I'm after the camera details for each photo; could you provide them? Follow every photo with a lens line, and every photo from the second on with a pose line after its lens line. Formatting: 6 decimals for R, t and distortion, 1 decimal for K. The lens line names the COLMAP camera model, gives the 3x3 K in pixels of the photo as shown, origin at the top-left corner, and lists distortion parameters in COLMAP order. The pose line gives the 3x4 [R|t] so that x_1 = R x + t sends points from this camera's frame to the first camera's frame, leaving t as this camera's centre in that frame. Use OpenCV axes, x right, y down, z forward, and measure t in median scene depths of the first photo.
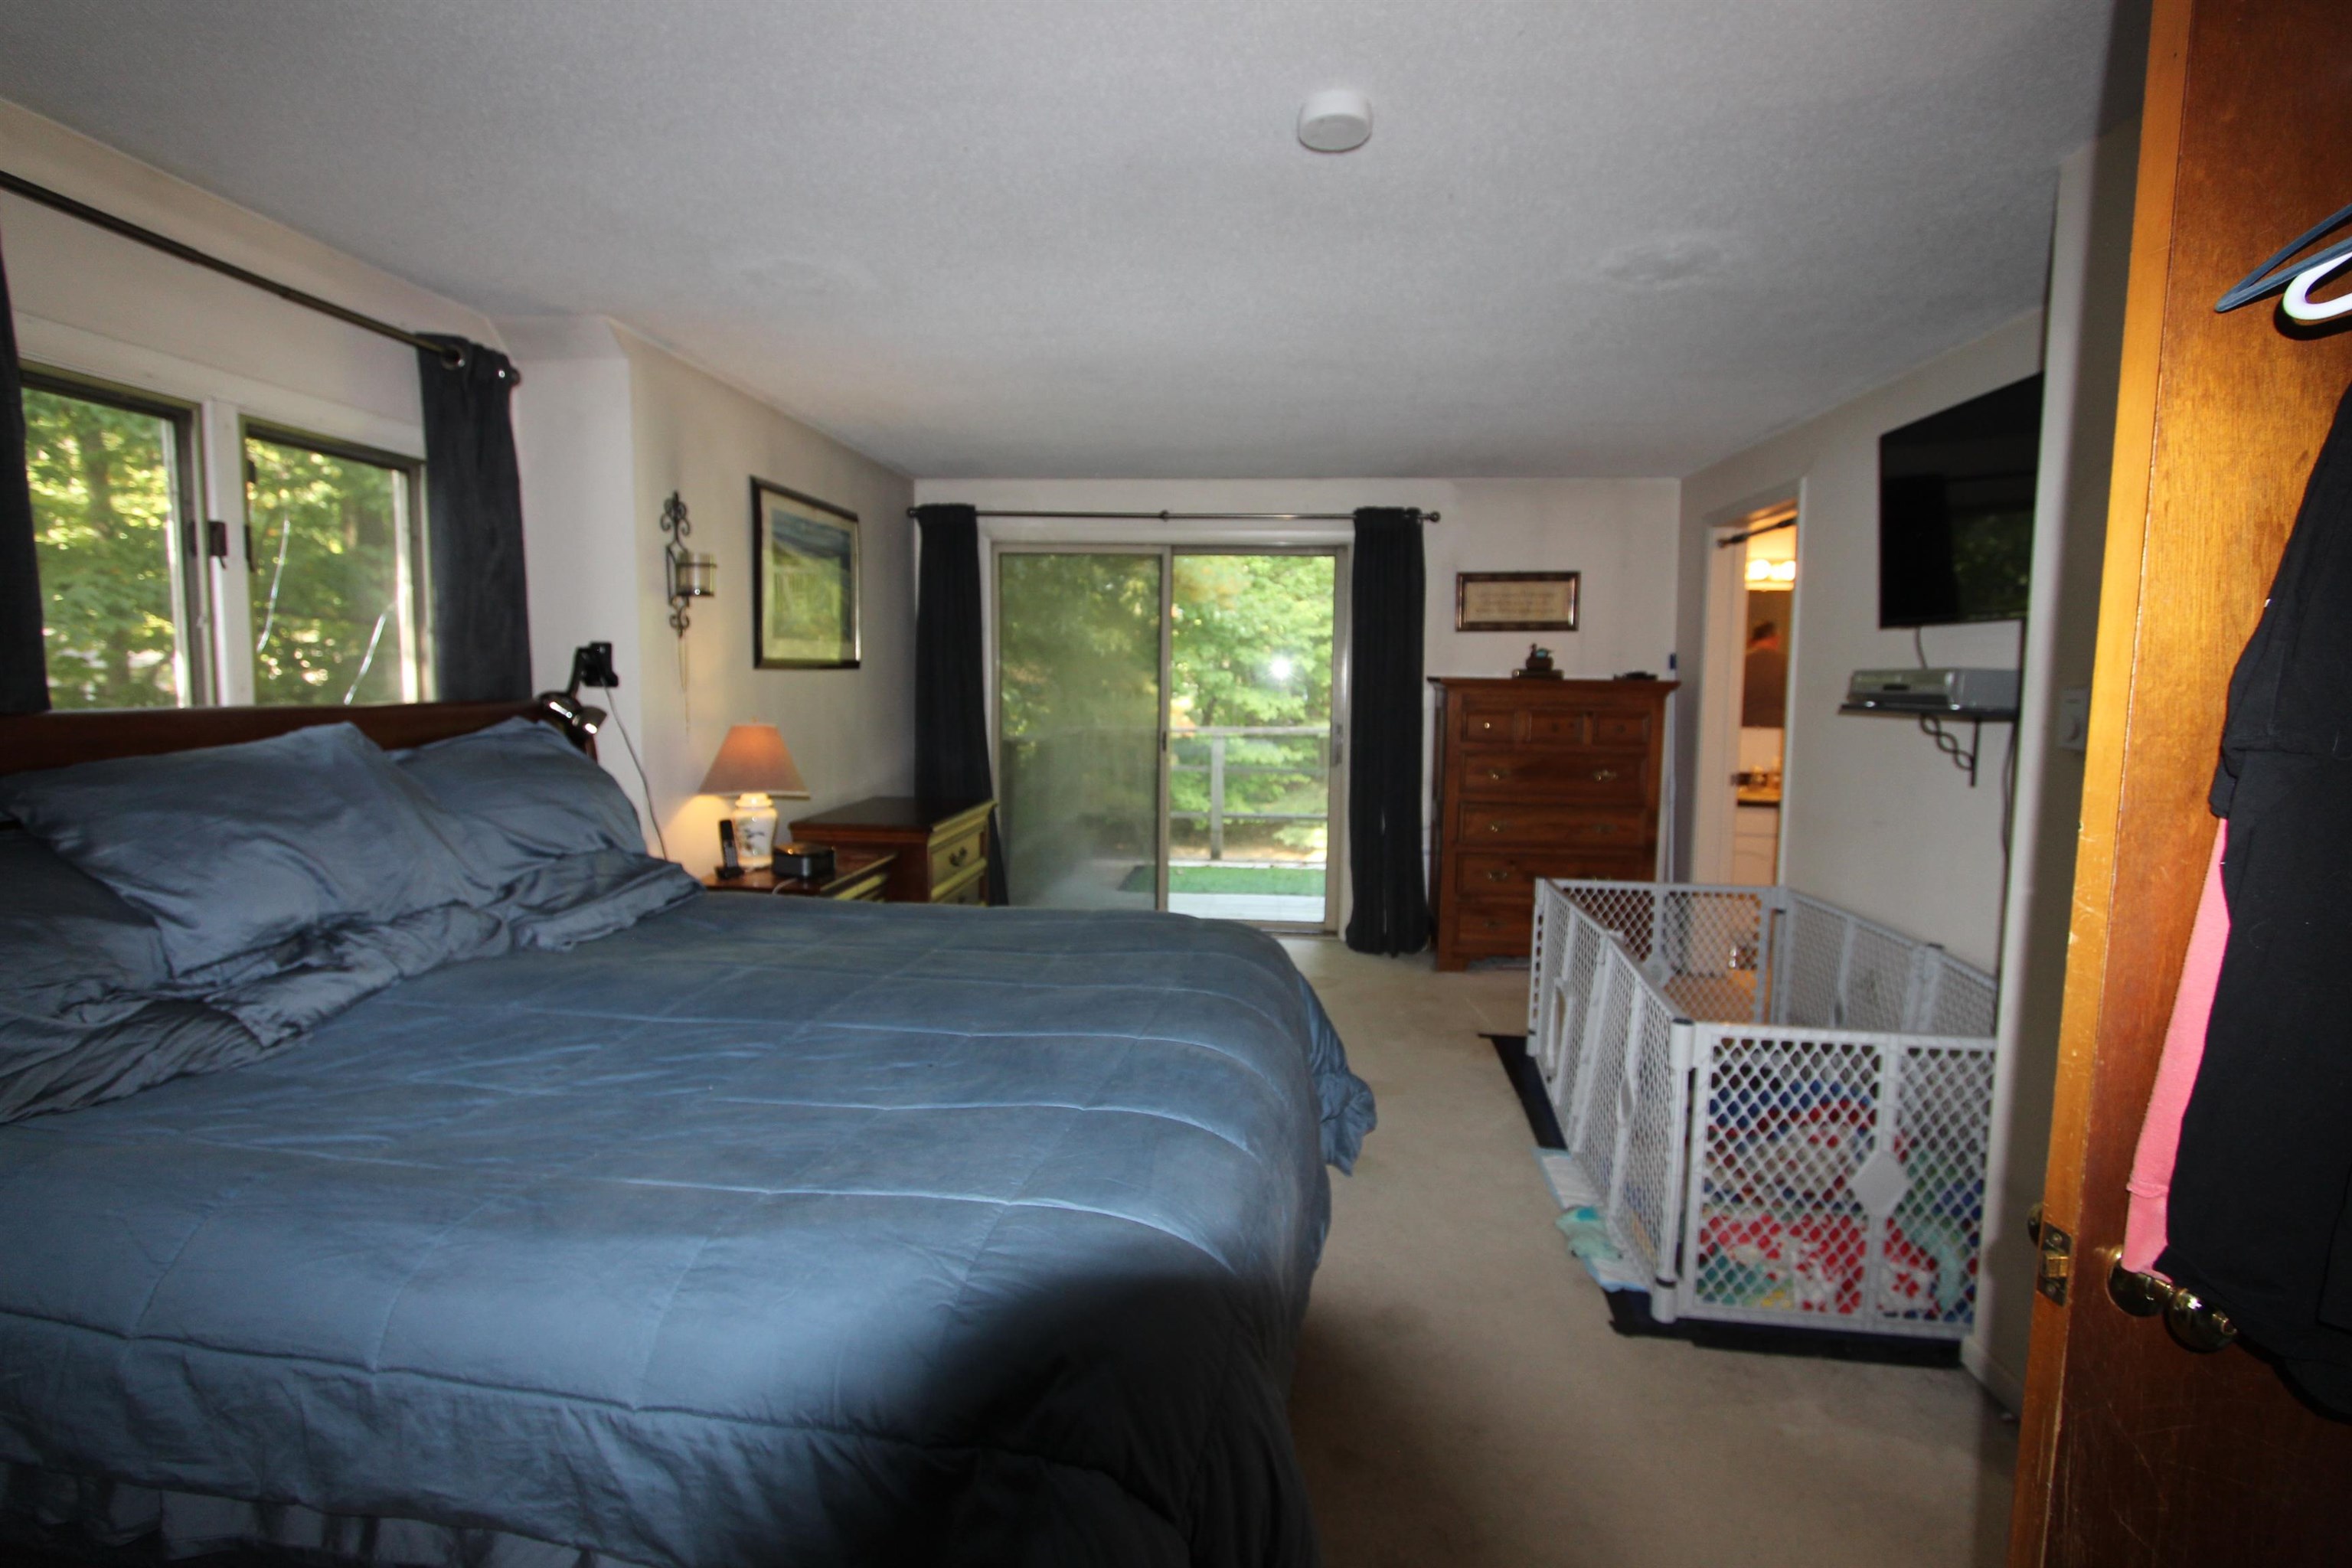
lens RADIAL K [[1086.3, 0, 1181.7], [0, 1086.3, 775.0], [0, 0, 1]] dist [-0.014617, 0.001792]
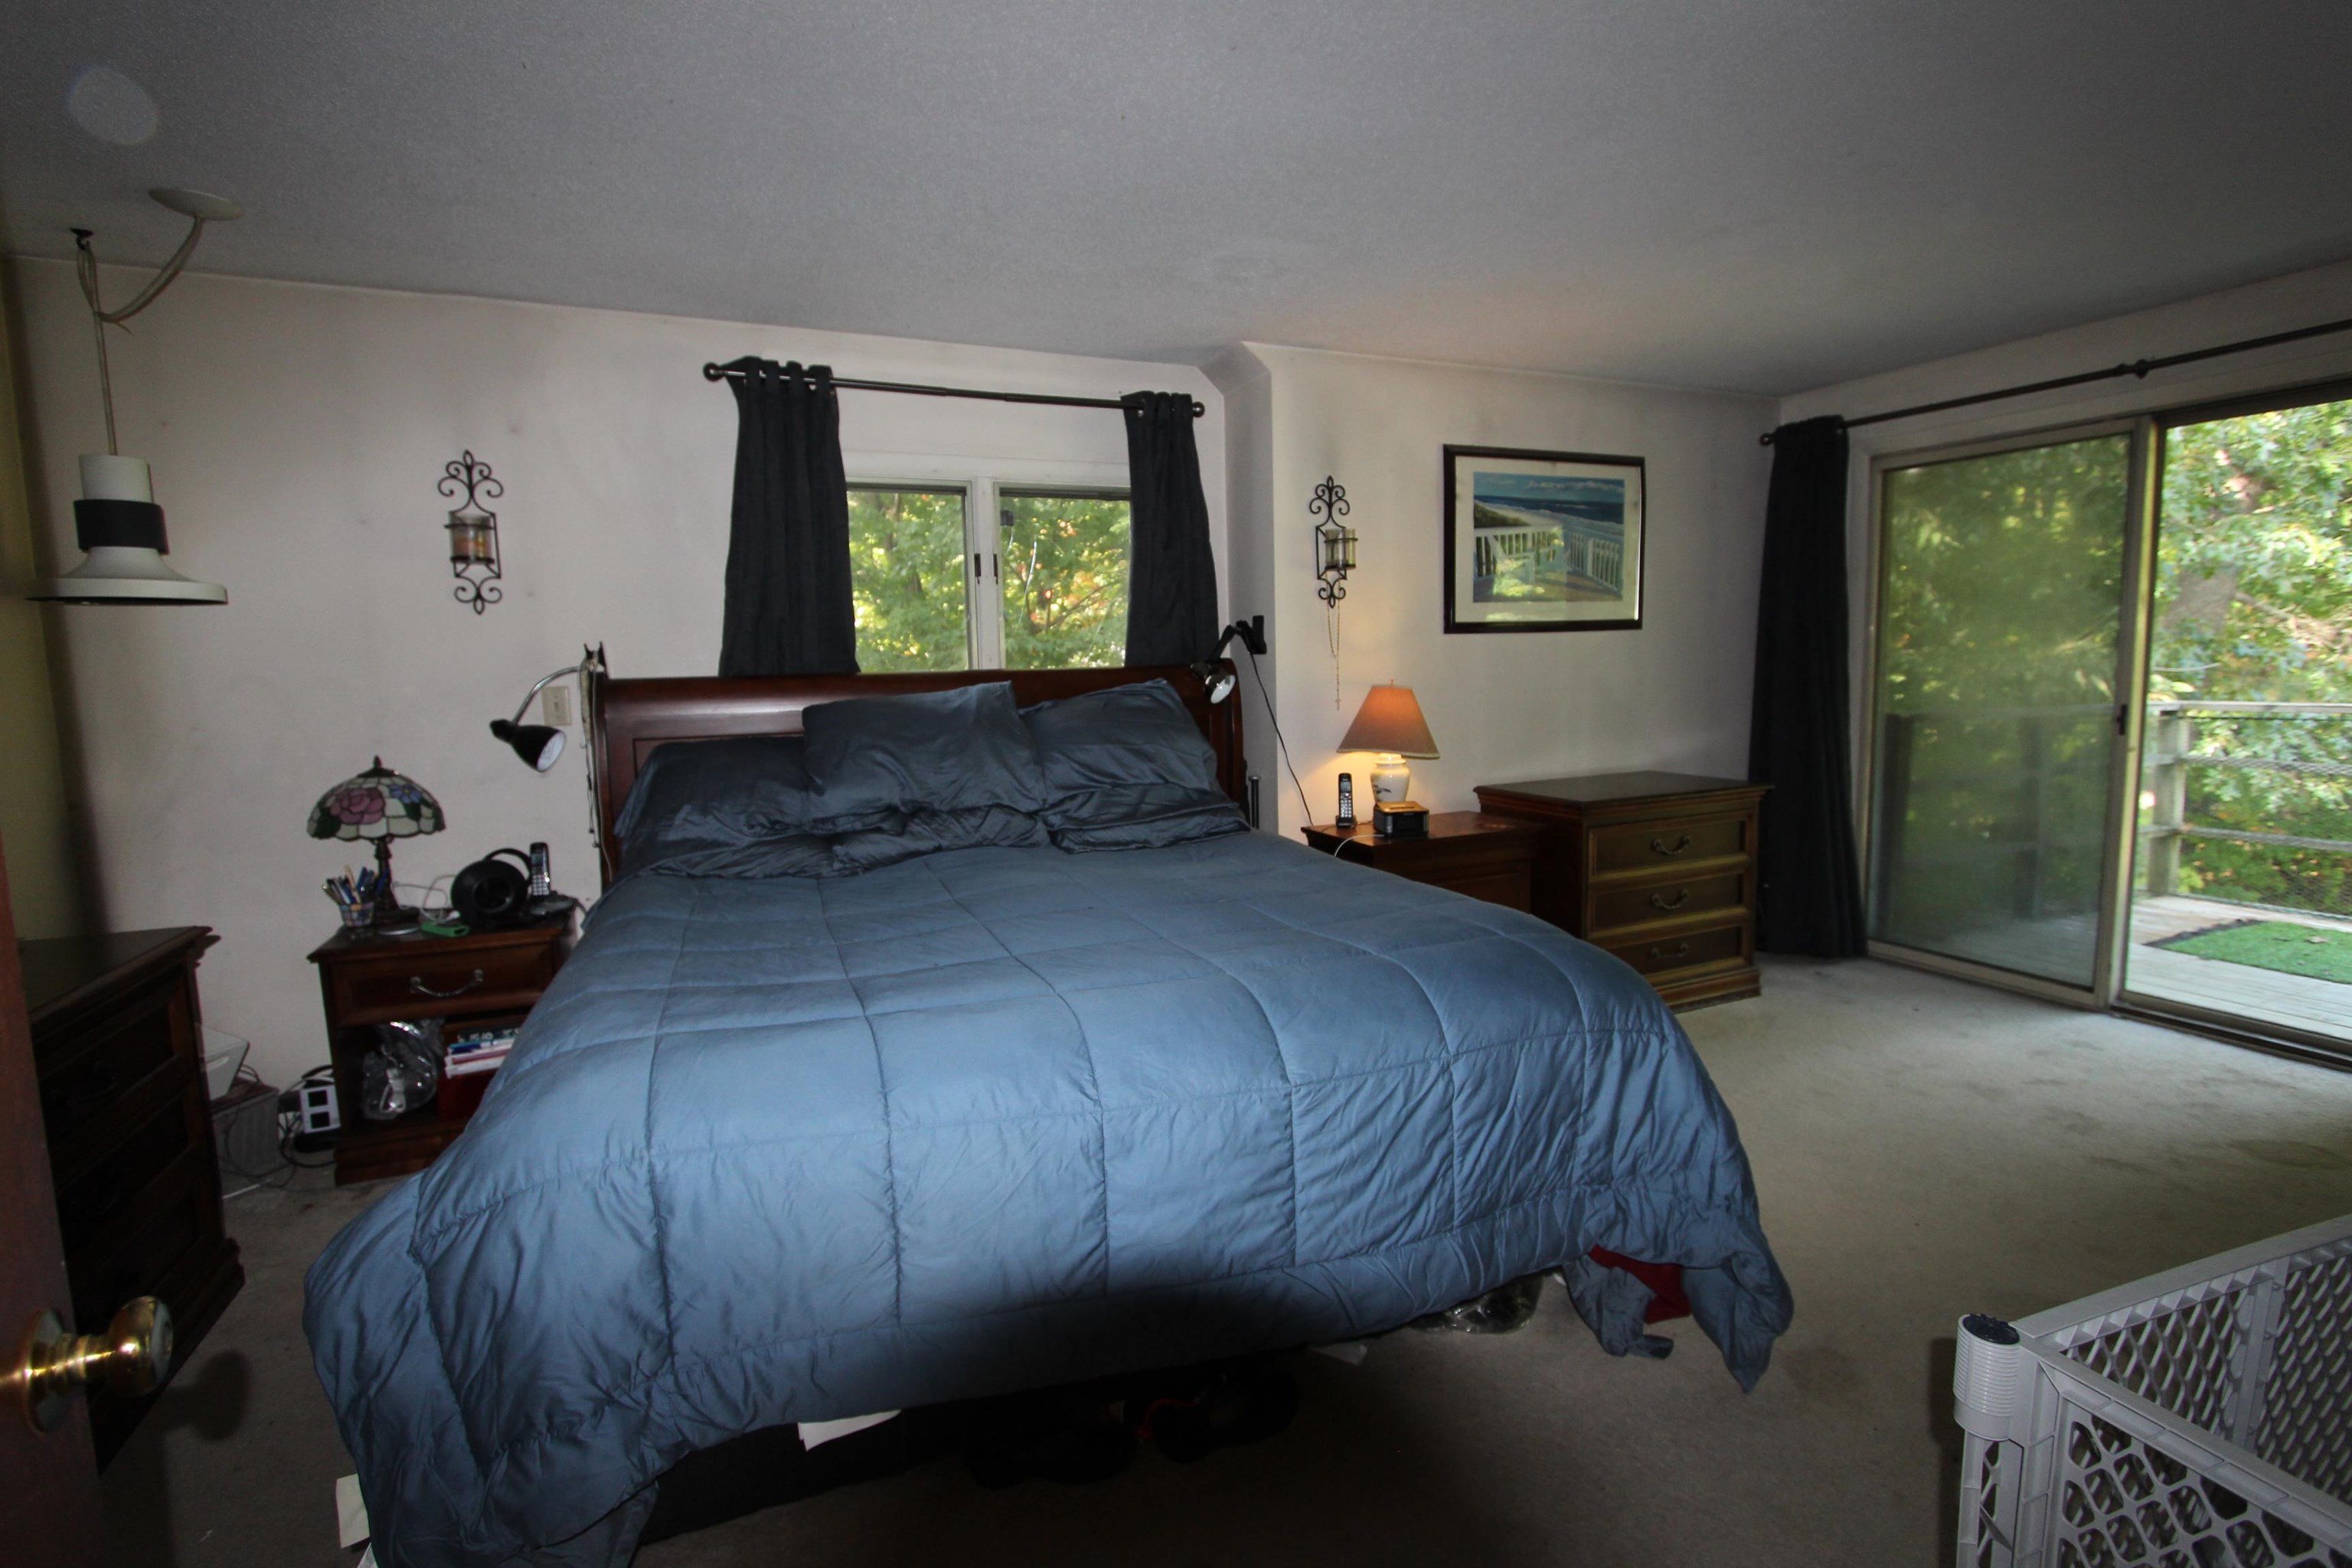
lens RADIAL K [[1086.3, 0, 1181.7], [0, 1086.3, 775.0], [0, 0, 1]] dist [-0.014617, 0.001792]
pose [[0.487143, 0.072461, -0.870311, 0.460215], [-0.049153, 0.997247, 0.055517, -0.009497], [0.871938, 0.015733, 0.489363, 0.327344]]
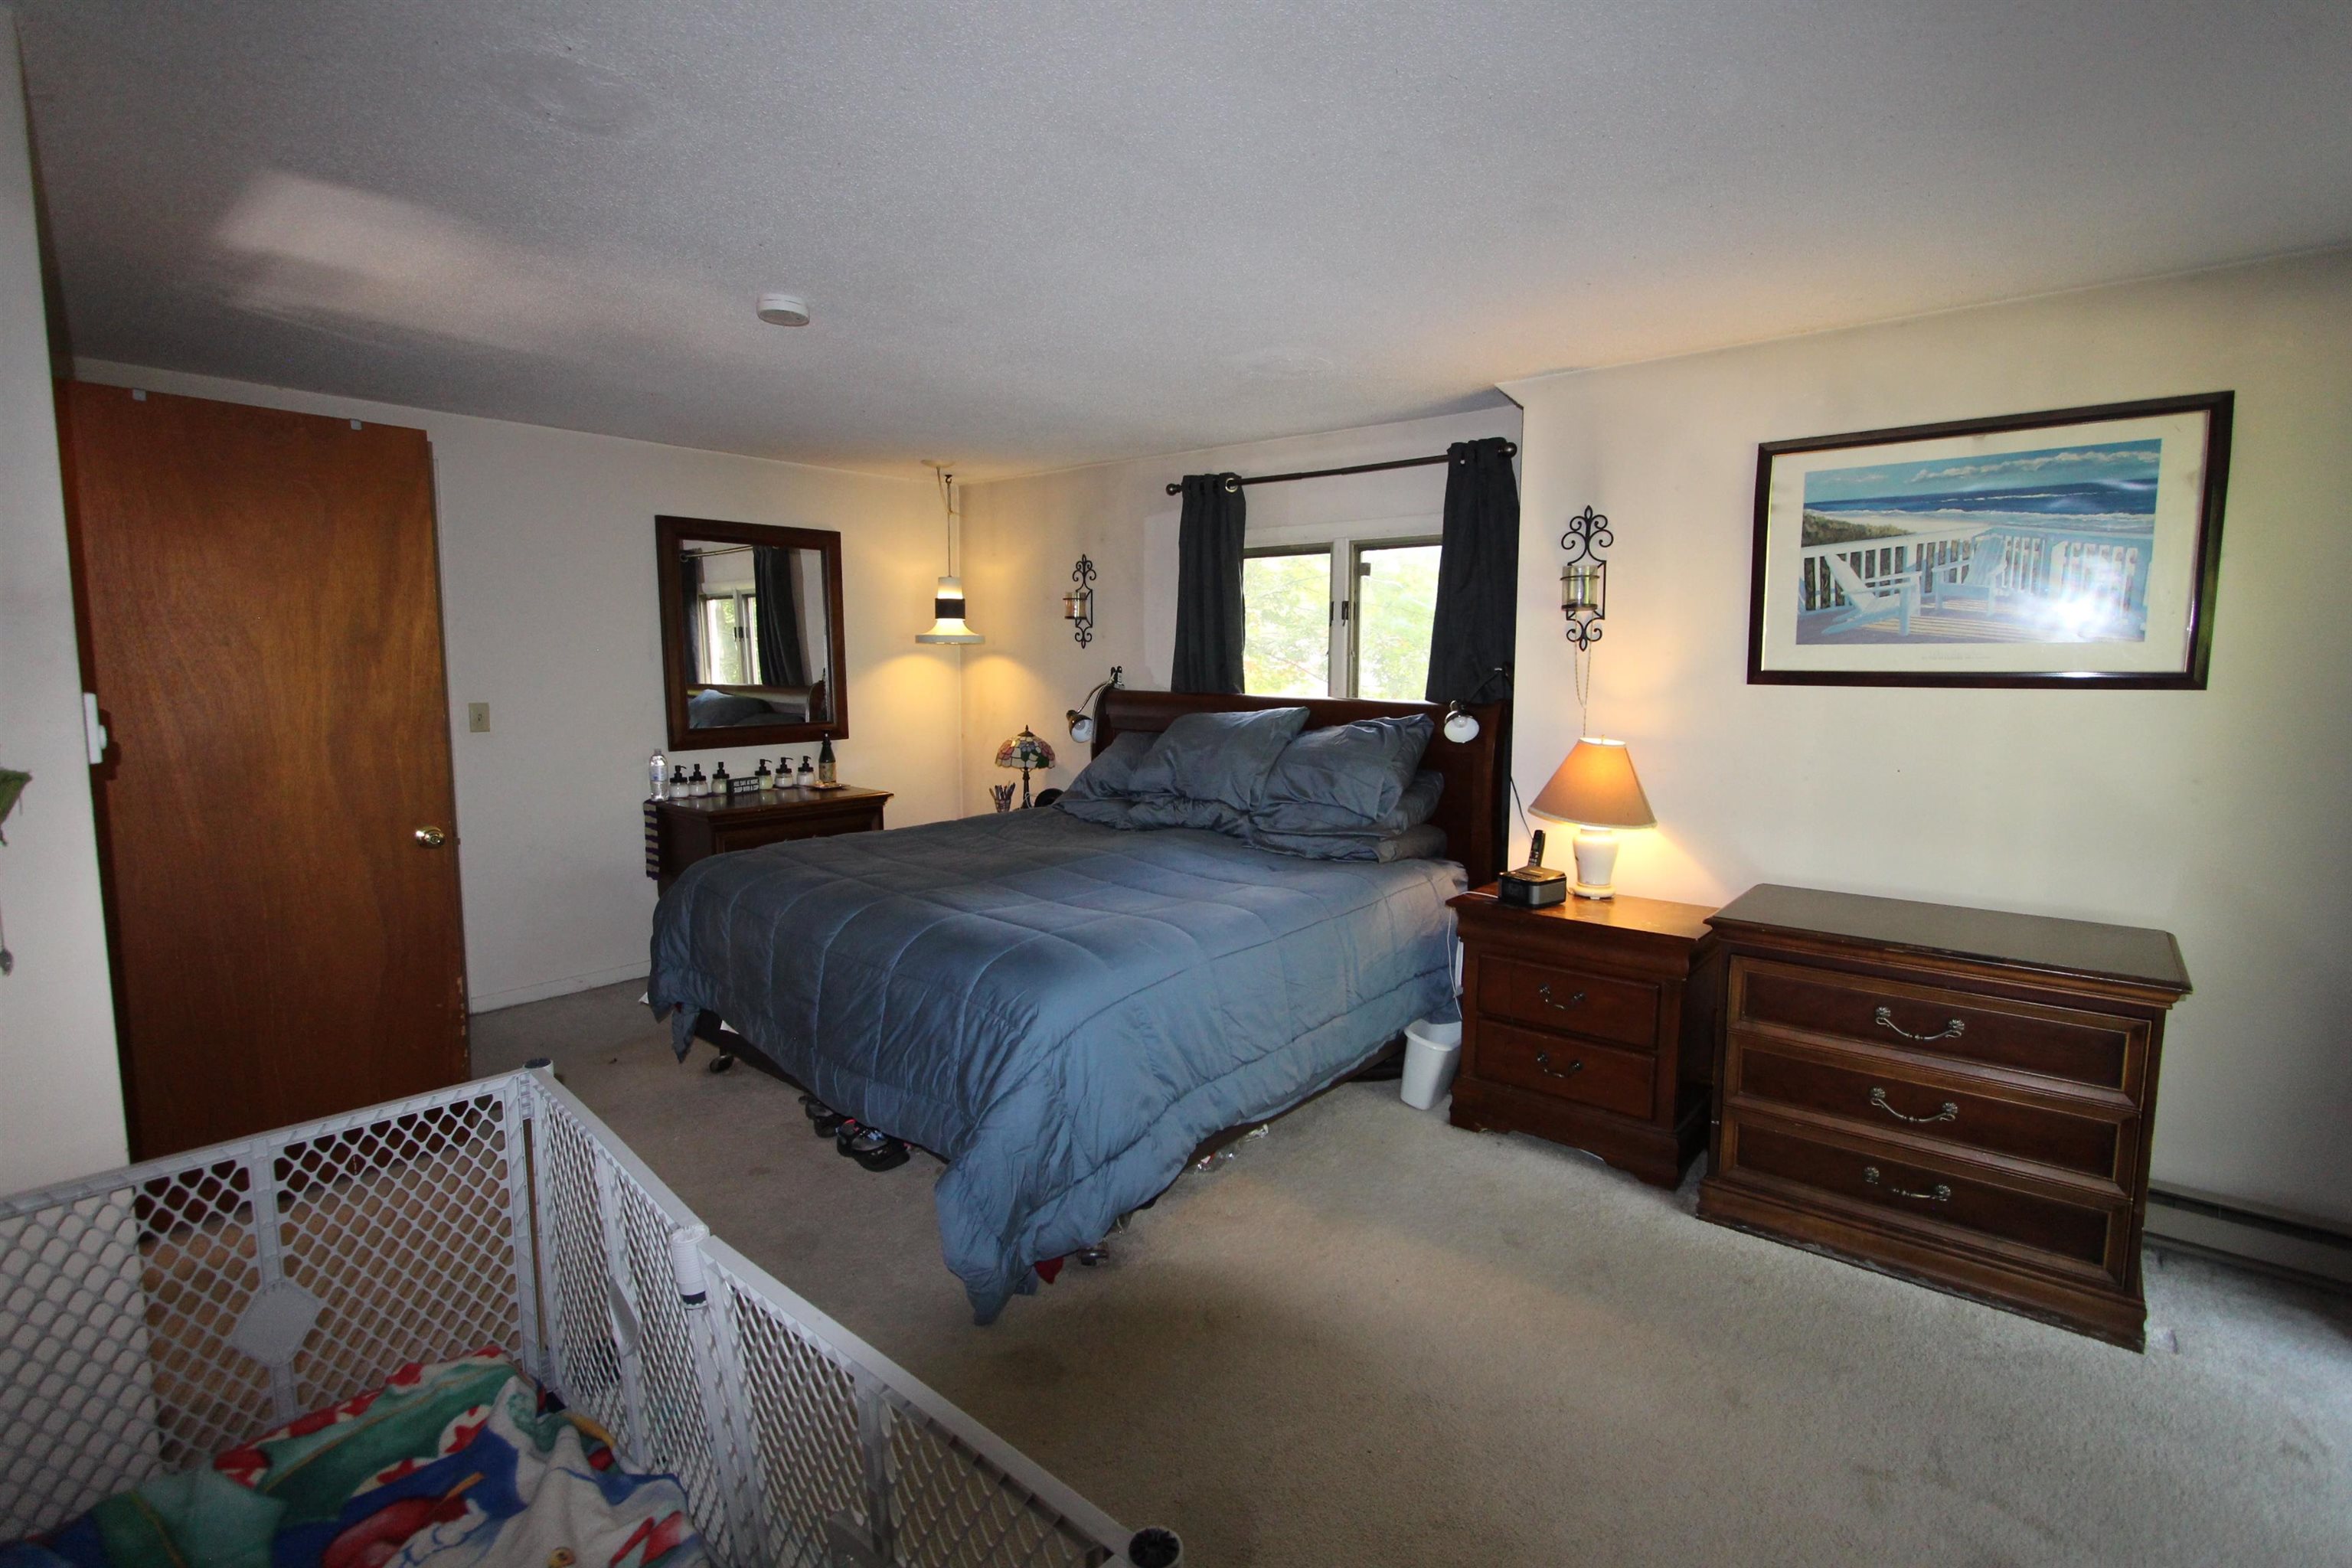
lens RADIAL K [[1079.0, 0, 1176.0], [0, 1079.0, 784.0], [0, 0, 1]] dist [0.000587, 0.000164]
pose [[-0.557291, 0.072262, -0.827167, 0.607551], [-0.091669, 0.984761, 0.147791, -0.121423], [0.825242, 0.158188, -0.542174, 1.284246]]
